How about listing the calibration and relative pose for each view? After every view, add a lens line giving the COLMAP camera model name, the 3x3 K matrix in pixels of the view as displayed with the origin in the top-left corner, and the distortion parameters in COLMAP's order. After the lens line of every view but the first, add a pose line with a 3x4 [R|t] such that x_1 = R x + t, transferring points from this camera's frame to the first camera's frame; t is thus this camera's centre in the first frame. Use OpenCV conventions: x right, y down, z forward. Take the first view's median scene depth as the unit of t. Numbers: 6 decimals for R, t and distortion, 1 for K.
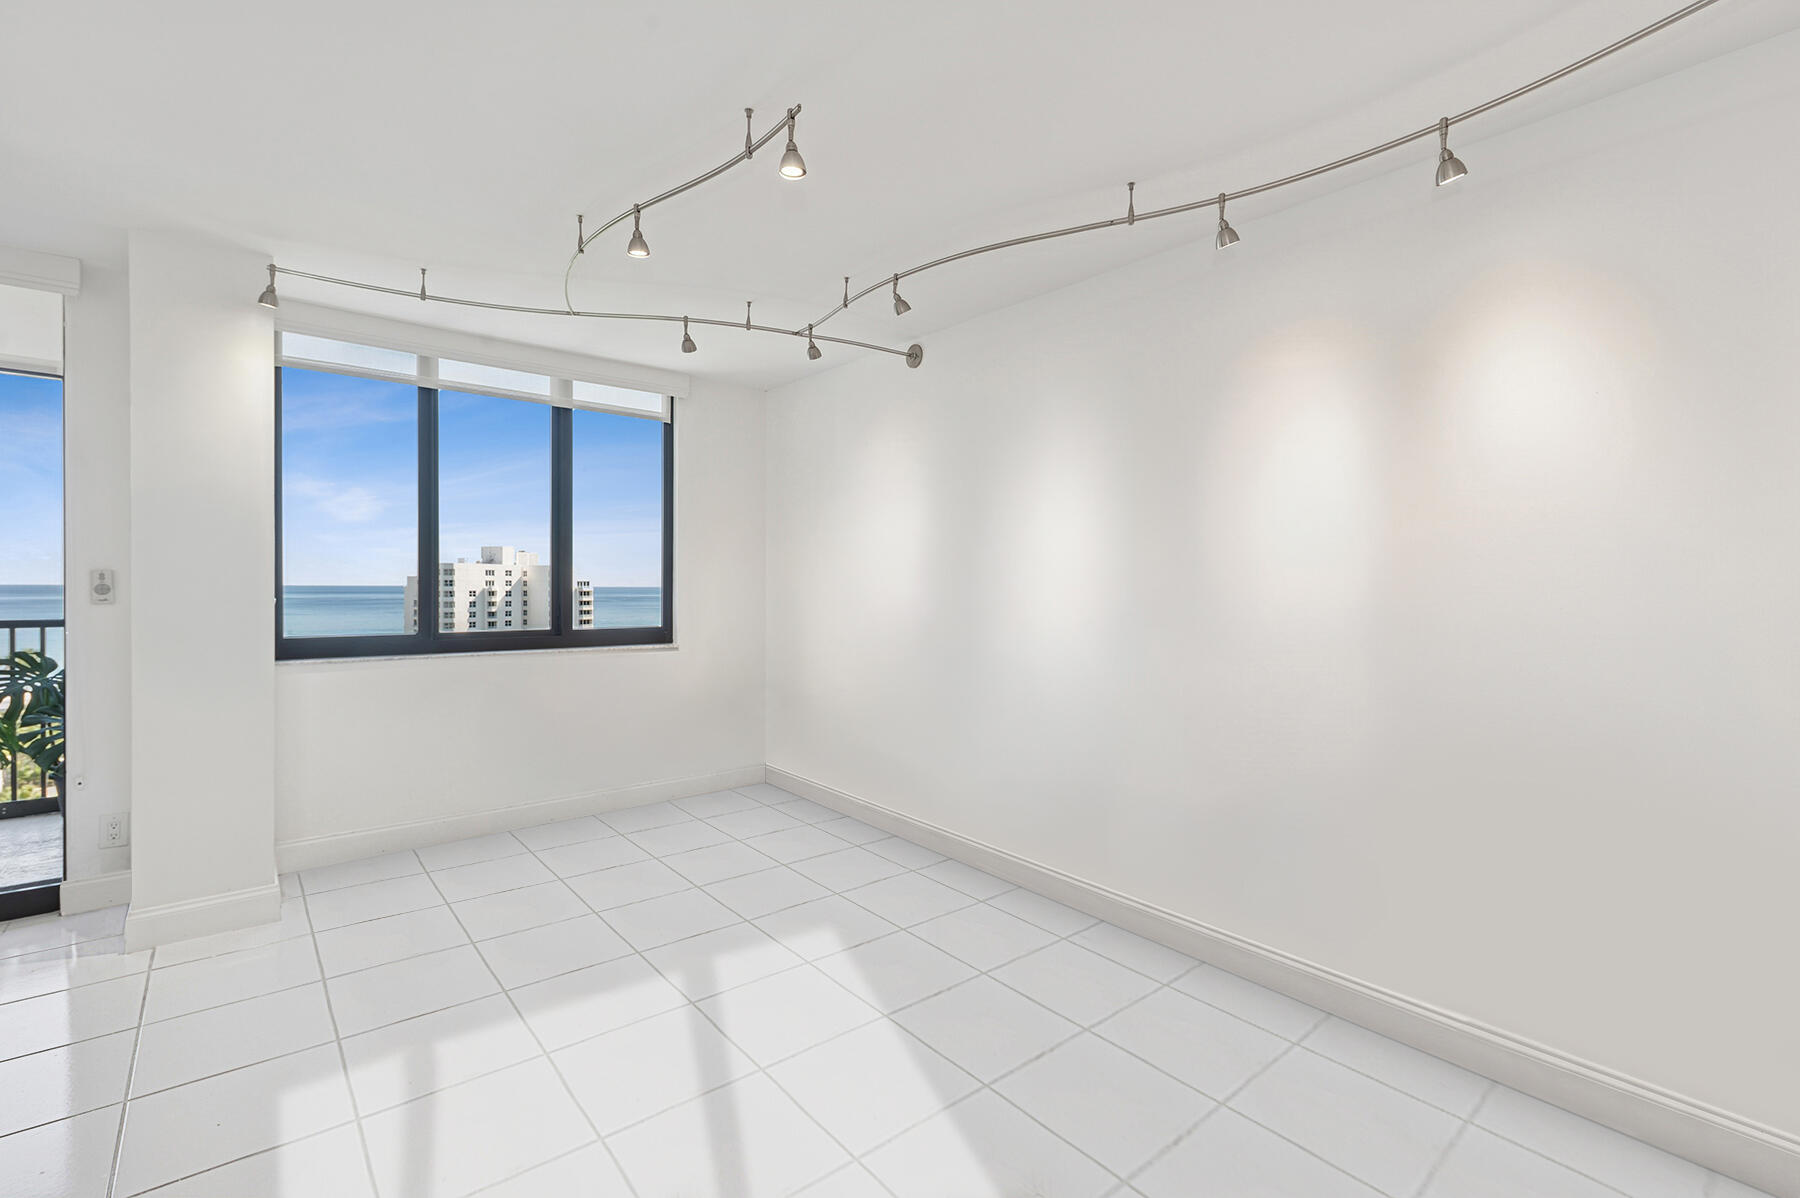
lens RADIAL K [[786.0, 0, 907.6], [0, 786.0, 589.3], [0, 0, 1]] dist [0.003566, 0.000232]
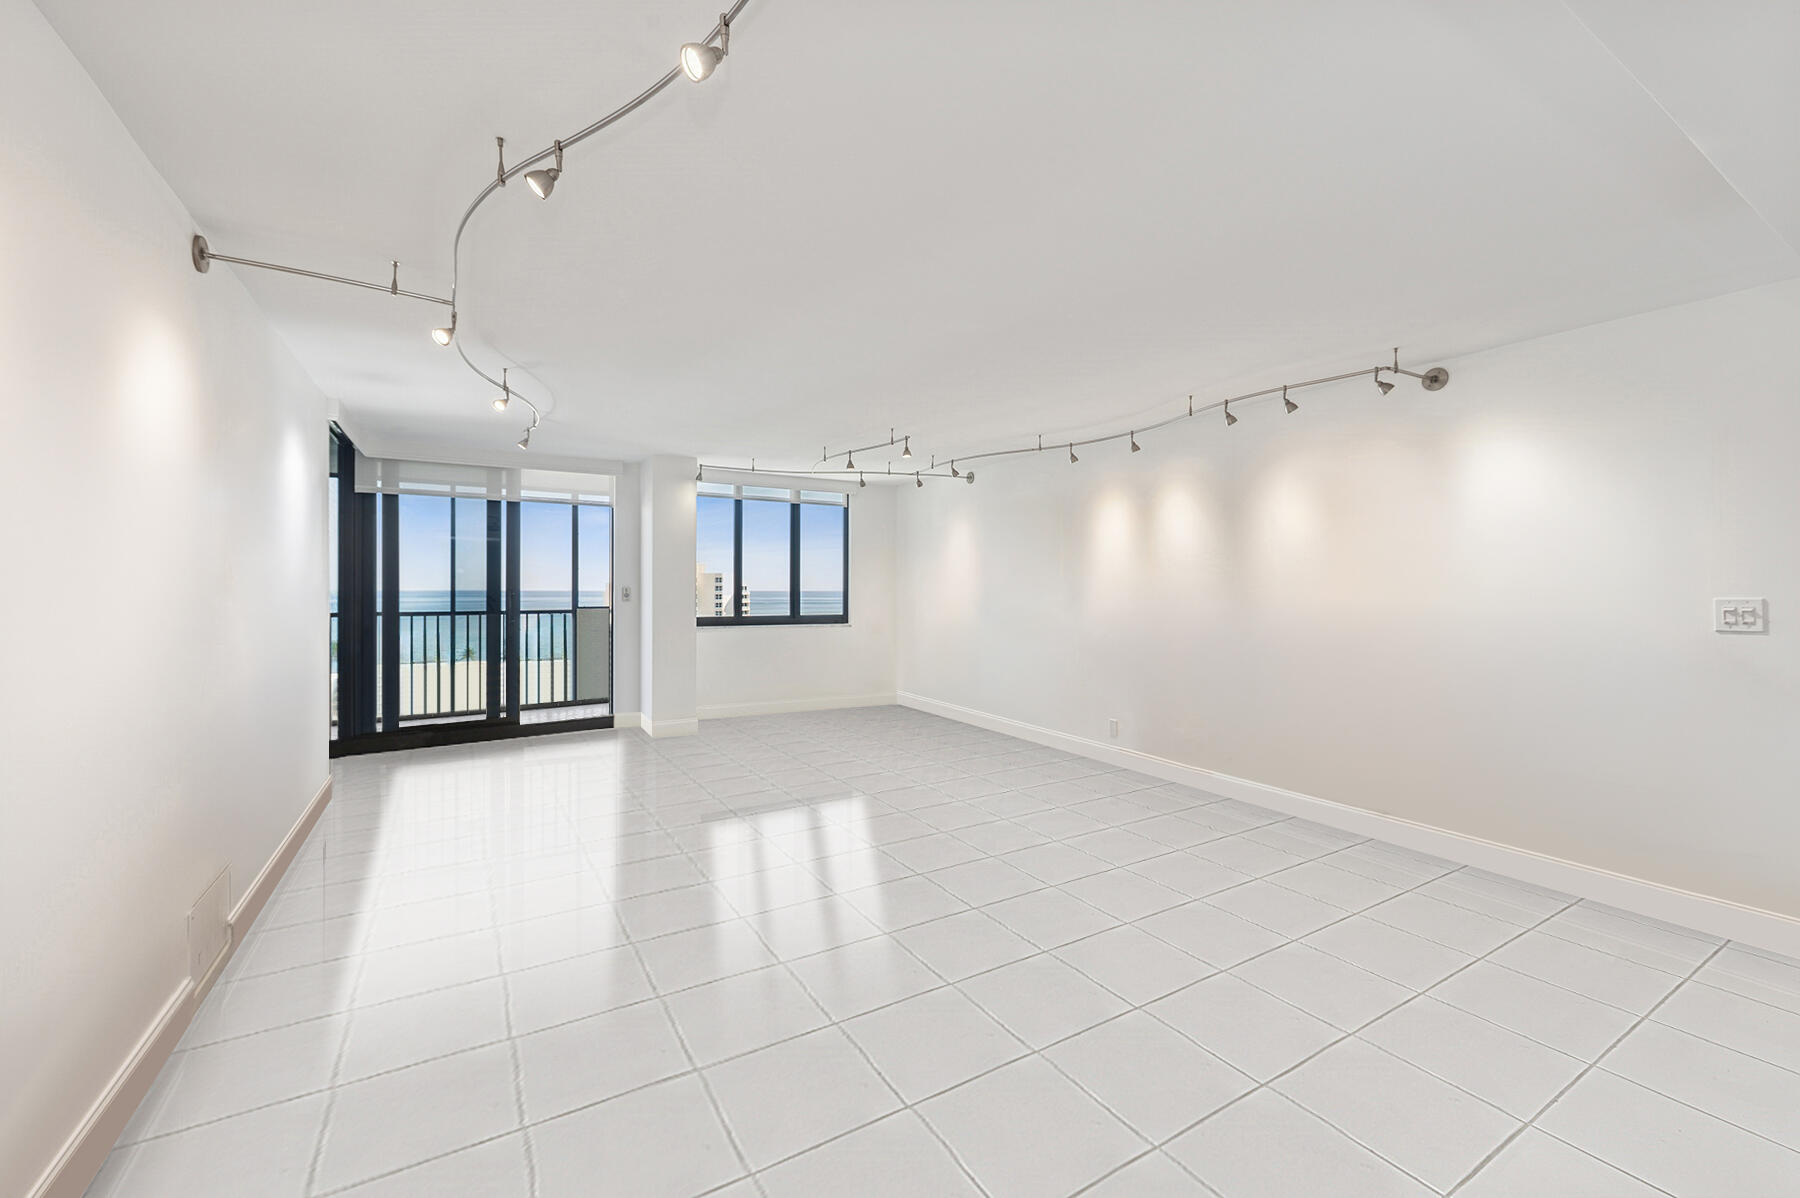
lens RADIAL K [[738.0, 0, 899.7], [0, 738.0, 583.0], [0, 0, 1]] dist [-0.000634, 0.000009]
pose [[0.985495, -0.003217, -0.169674, 0.135389], [0.001690, 0.999957, -0.009141, -0.011757], [0.169696, 0.008722, 0.985458, -0.793104]]
